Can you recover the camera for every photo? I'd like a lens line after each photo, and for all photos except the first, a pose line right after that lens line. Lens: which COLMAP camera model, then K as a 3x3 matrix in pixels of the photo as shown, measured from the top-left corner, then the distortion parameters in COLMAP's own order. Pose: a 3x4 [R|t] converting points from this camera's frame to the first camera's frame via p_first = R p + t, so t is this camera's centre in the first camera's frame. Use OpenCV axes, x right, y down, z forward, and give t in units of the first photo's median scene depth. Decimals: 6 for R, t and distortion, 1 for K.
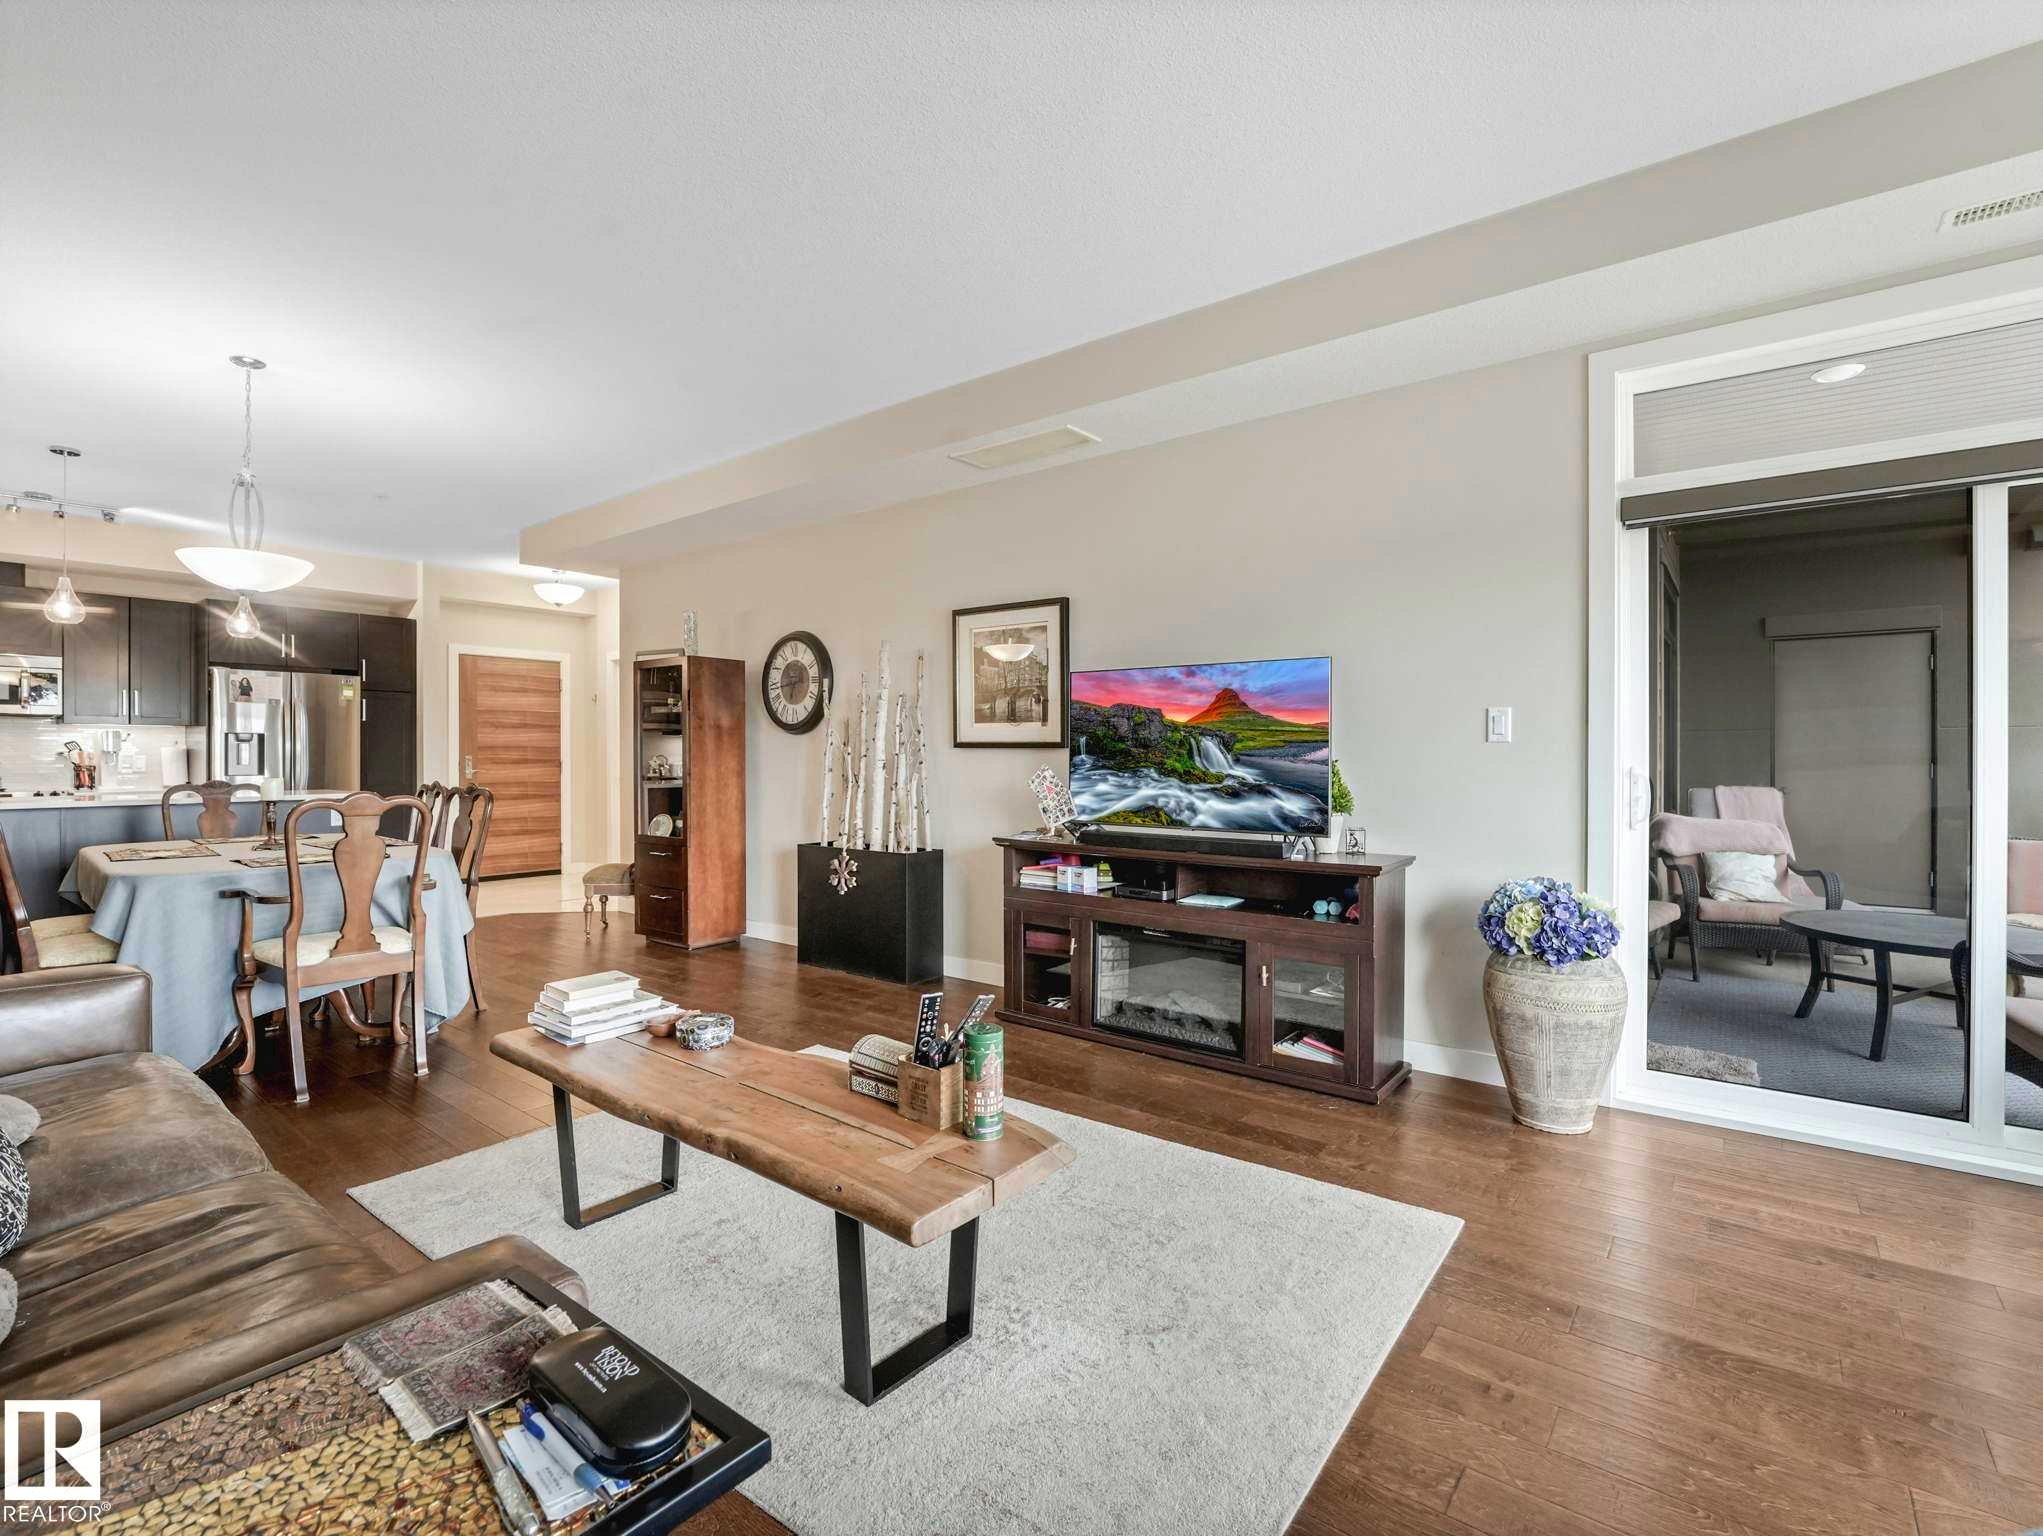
lens RADIAL K [[943.4, 0, 1037.6], [0, 943.4, 760.3], [0, 0, 1]] dist [0.004712, -0.000596]
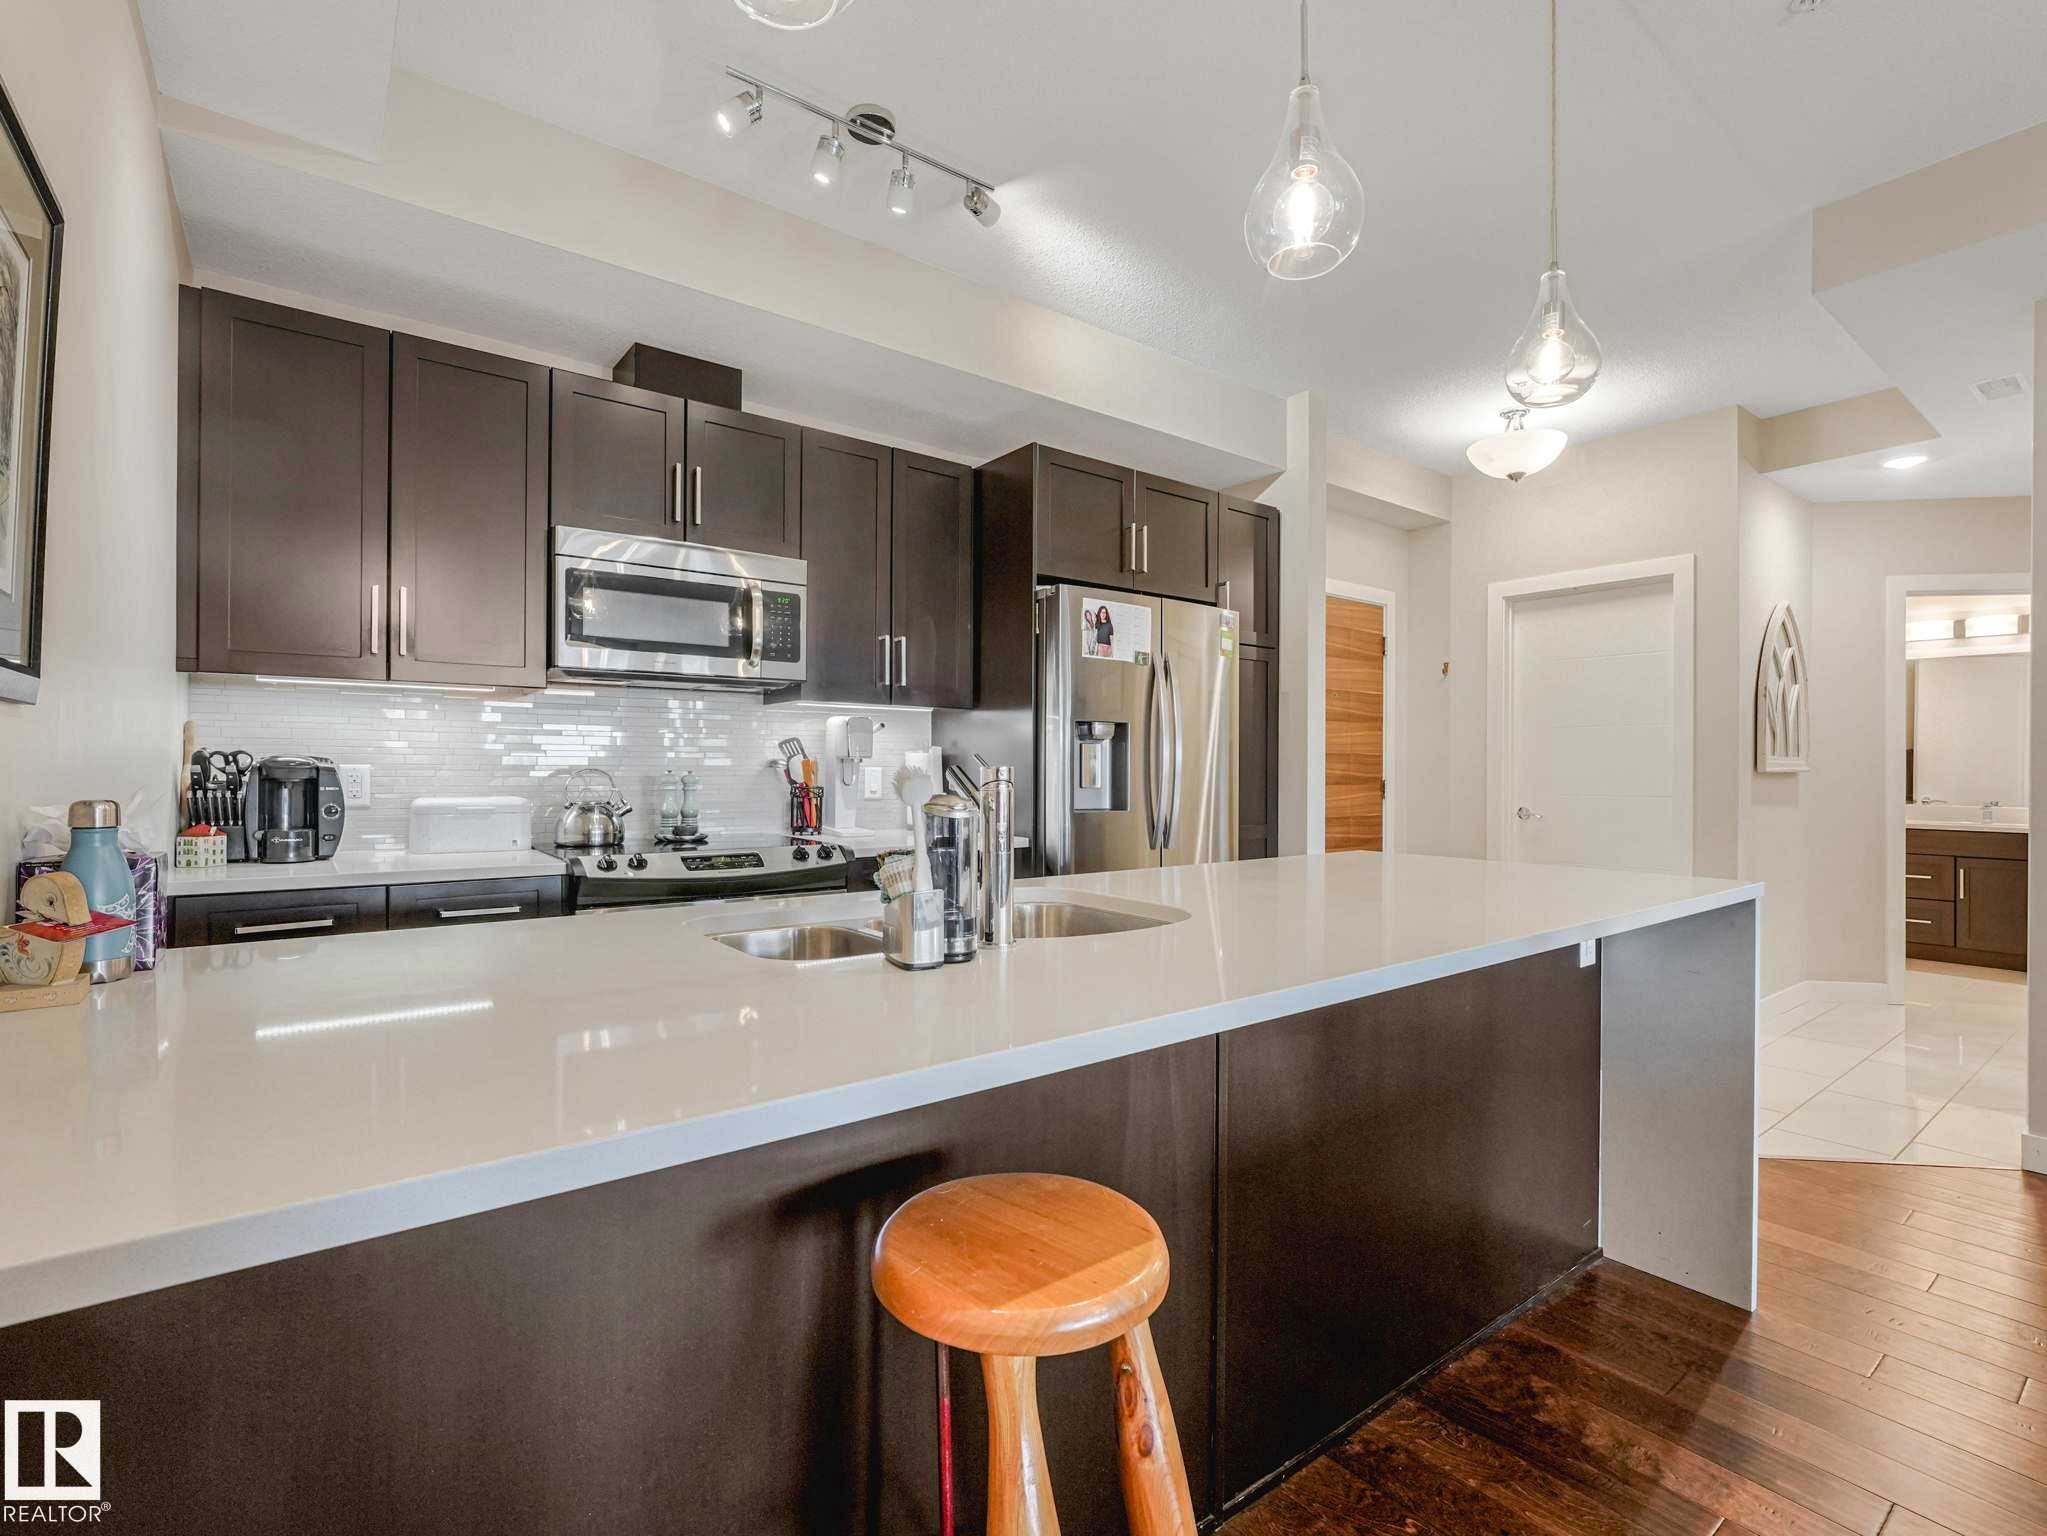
lens RADIAL K [[945.2, 0, 1027.4], [0, 945.2, 775.9], [0, 0, 1]] dist [0.004712, -0.000596]
pose [[0.963666, 0.004506, -0.267072, -0.762551], [-0.005480, 0.999981, -0.002905, 0.000583], [0.267053, 0.004263, 0.963672, 0.544683]]
